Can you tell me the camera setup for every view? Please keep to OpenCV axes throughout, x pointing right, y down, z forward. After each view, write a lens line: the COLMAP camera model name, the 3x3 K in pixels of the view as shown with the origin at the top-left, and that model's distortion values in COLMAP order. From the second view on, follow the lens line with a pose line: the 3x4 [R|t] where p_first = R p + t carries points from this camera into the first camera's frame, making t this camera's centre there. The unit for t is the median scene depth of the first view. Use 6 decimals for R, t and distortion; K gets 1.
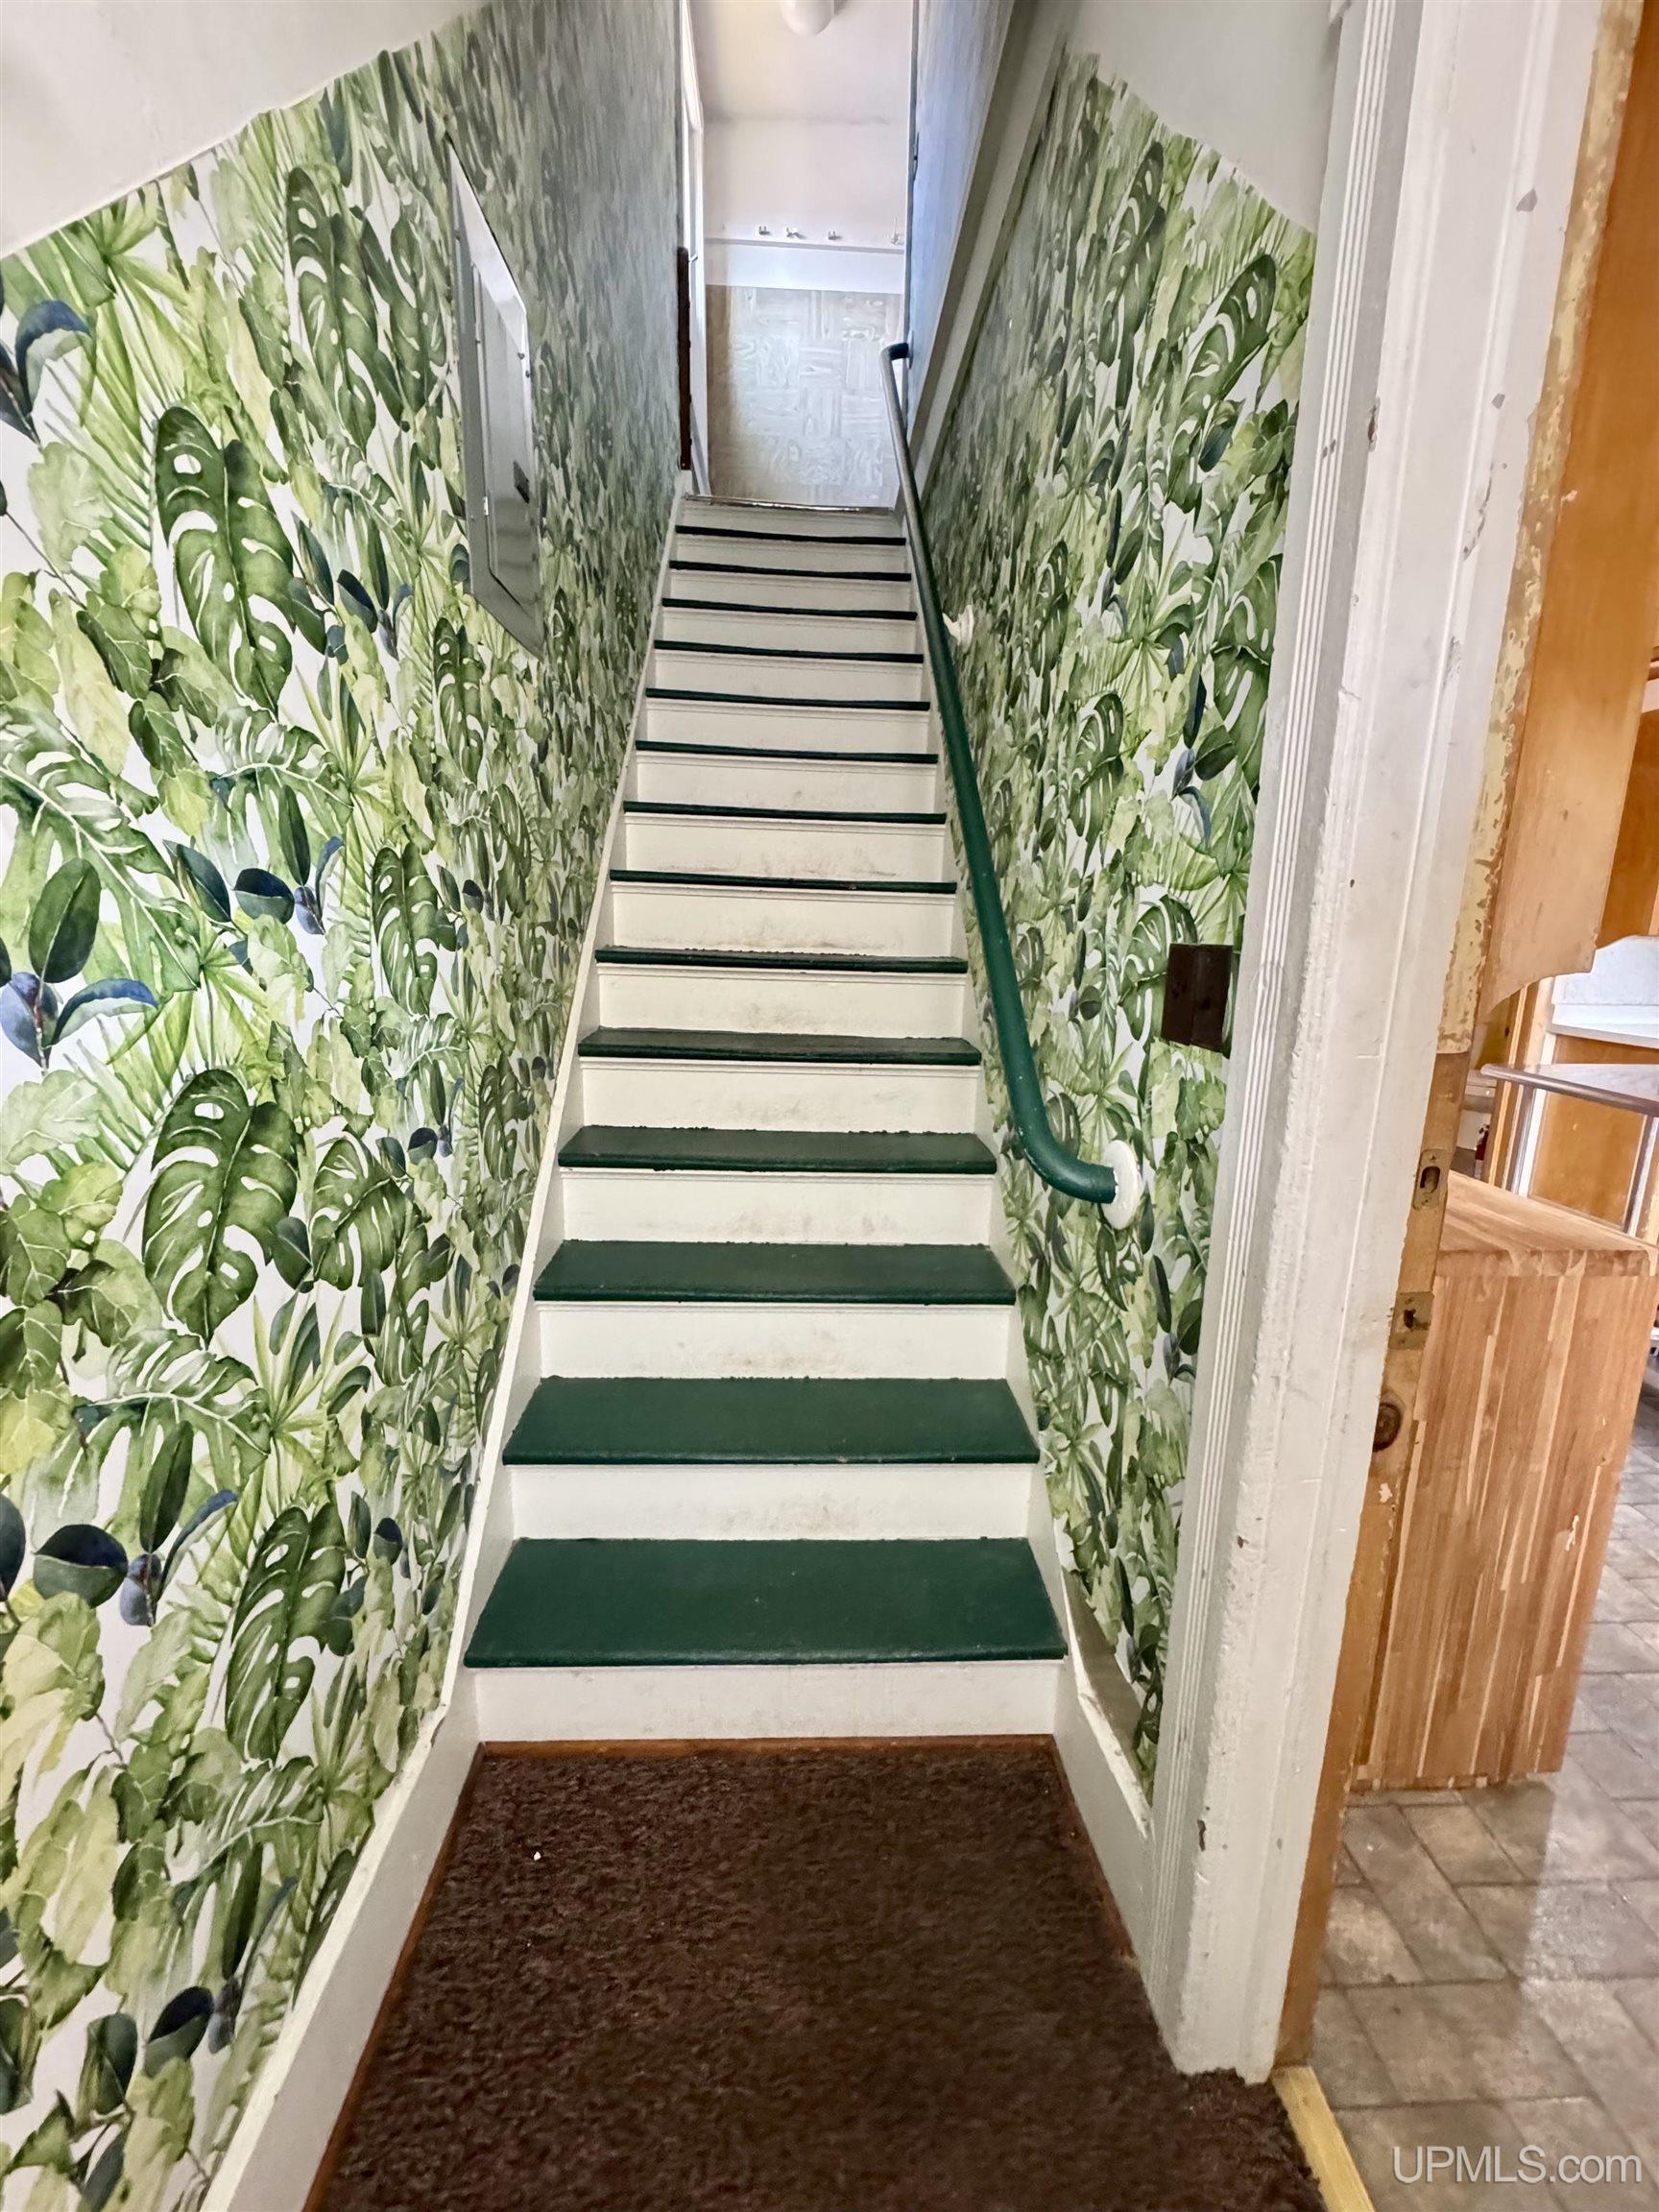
lens RADIAL K [[881.4, 0, 836.2], [0, 881.4, 1095.0], [0, 0, 1]] dist [-0.006314, -0.000647]
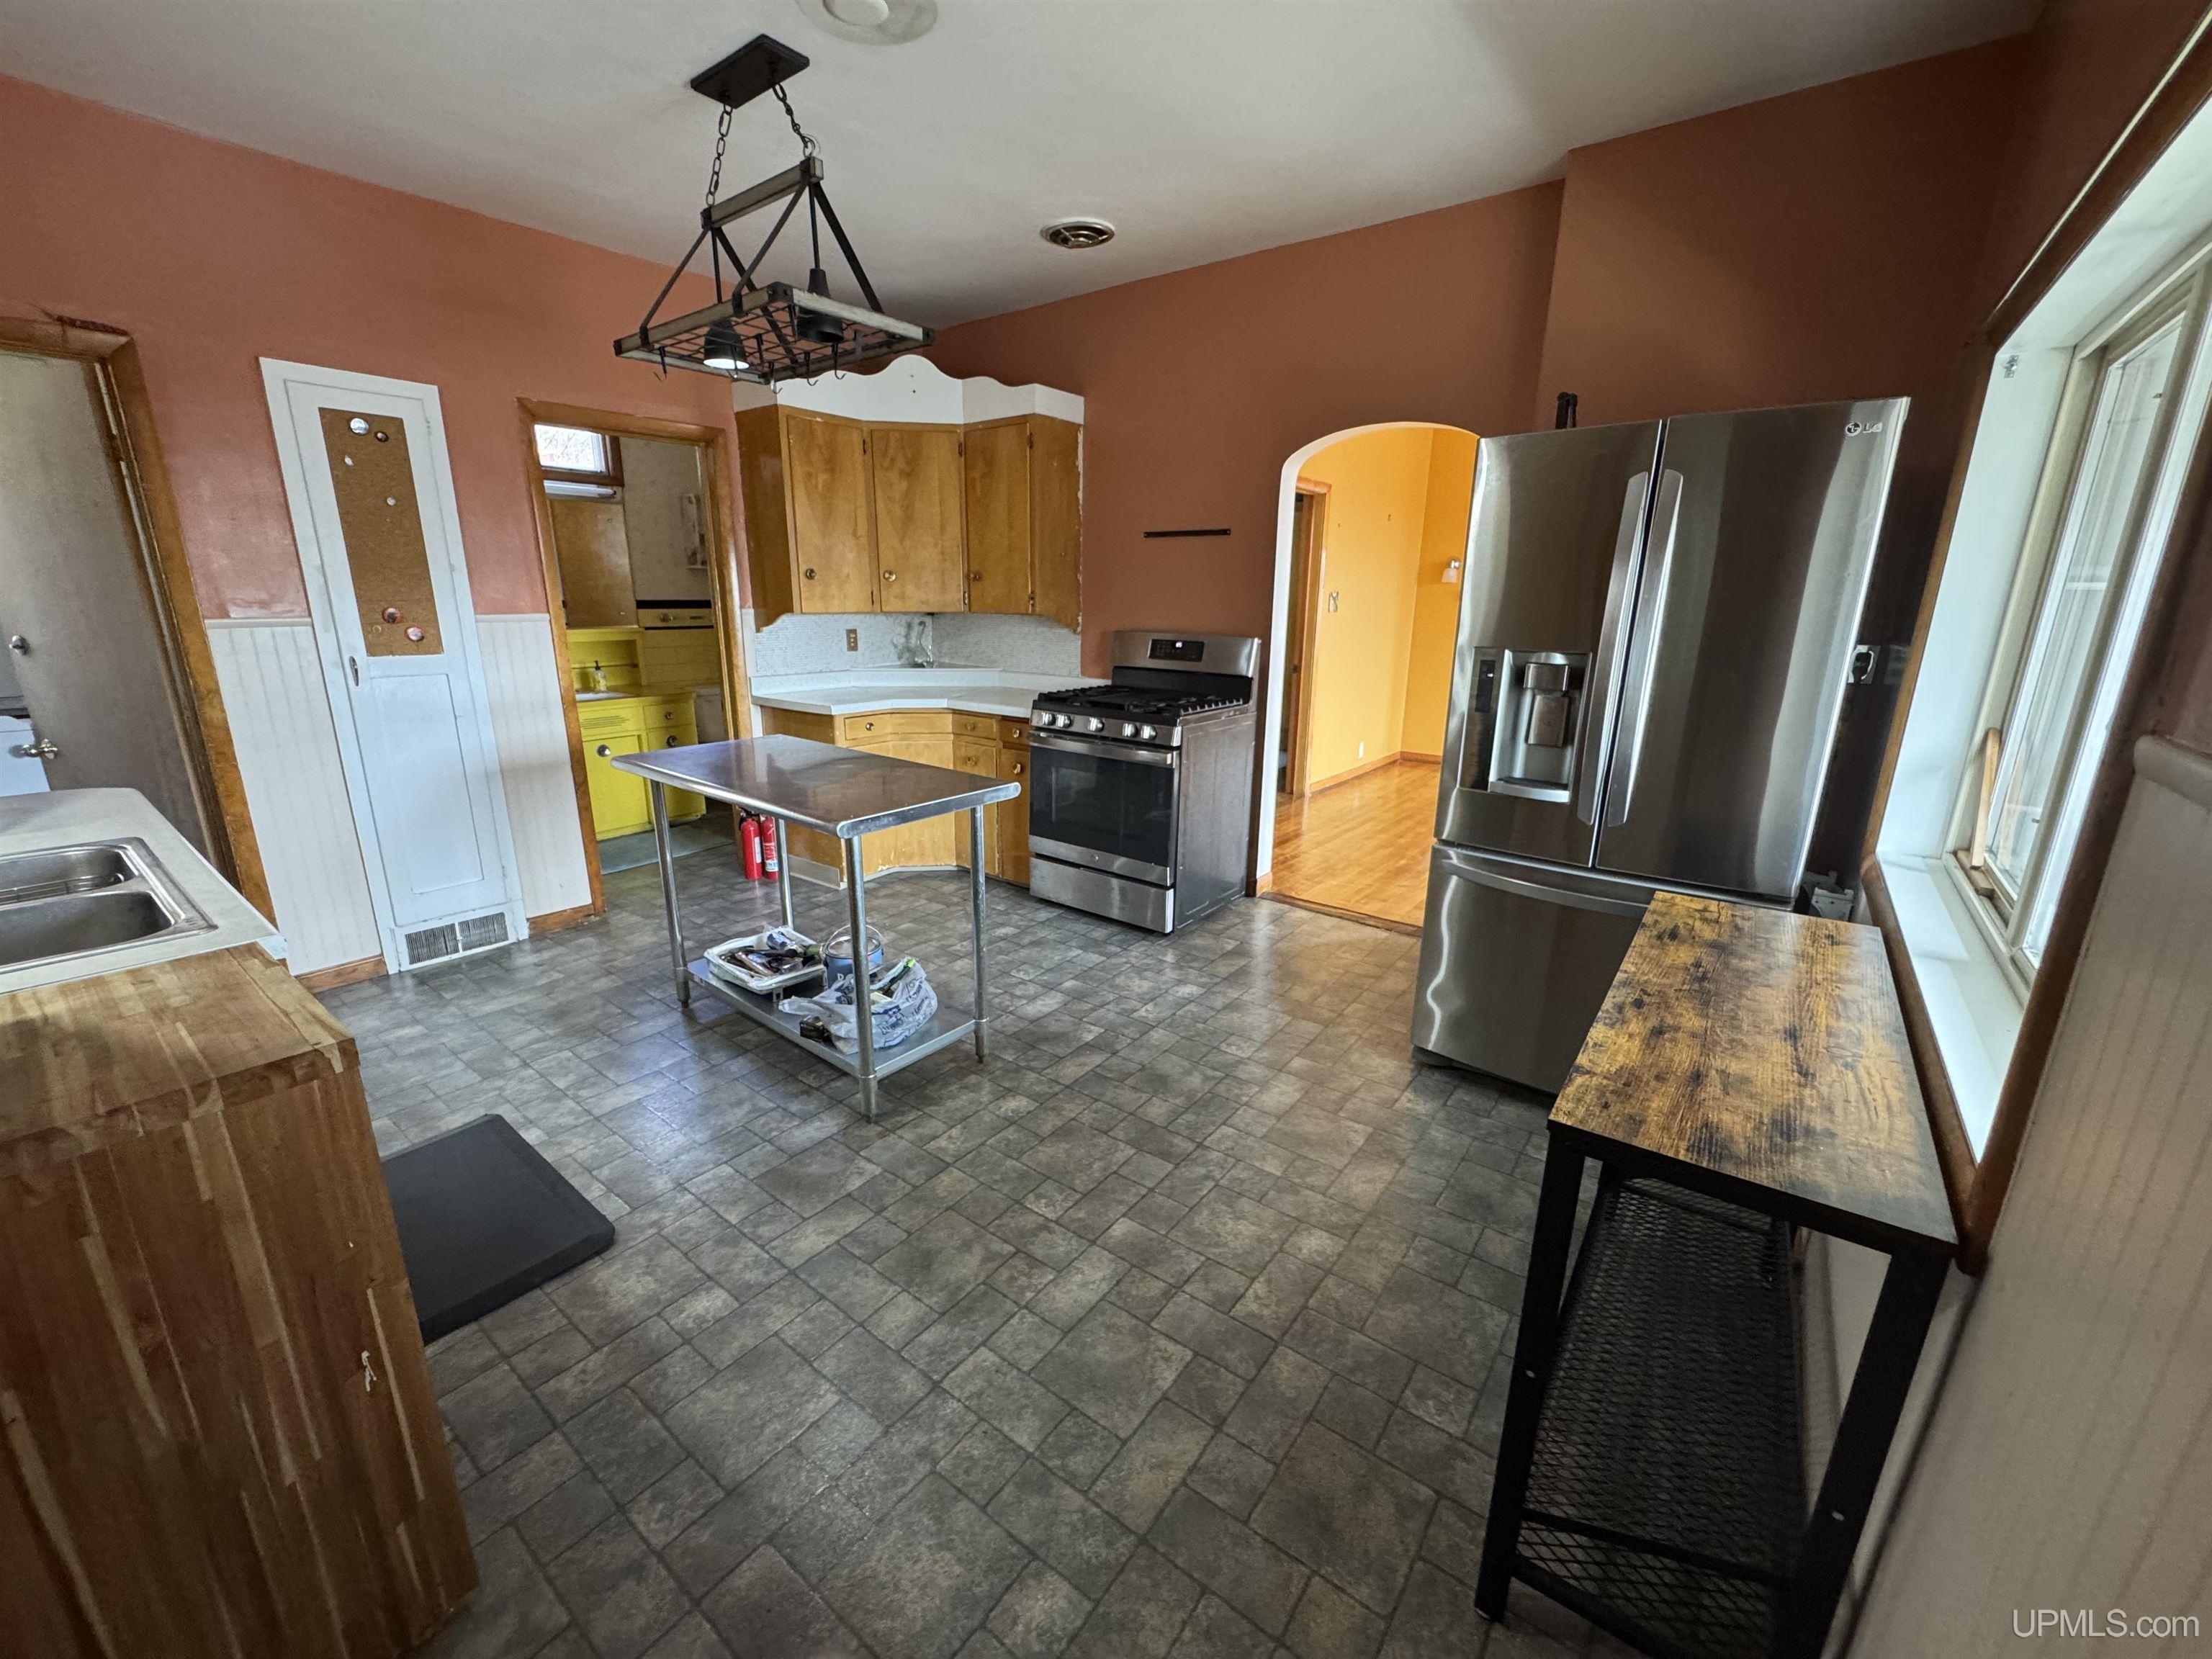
lens RADIAL K [[881.4, 0, 1112.2], [0, 881.4, 829.9], [0, 0, 1]] dist [-0.006314, -0.000647]
pose [[0.644309, -0.213617, 0.734326, 0.802689], [0.157973, 0.976664, 0.145505, -0.027496], [-0.748272, 0.022253, 0.663019, -0.125717]]
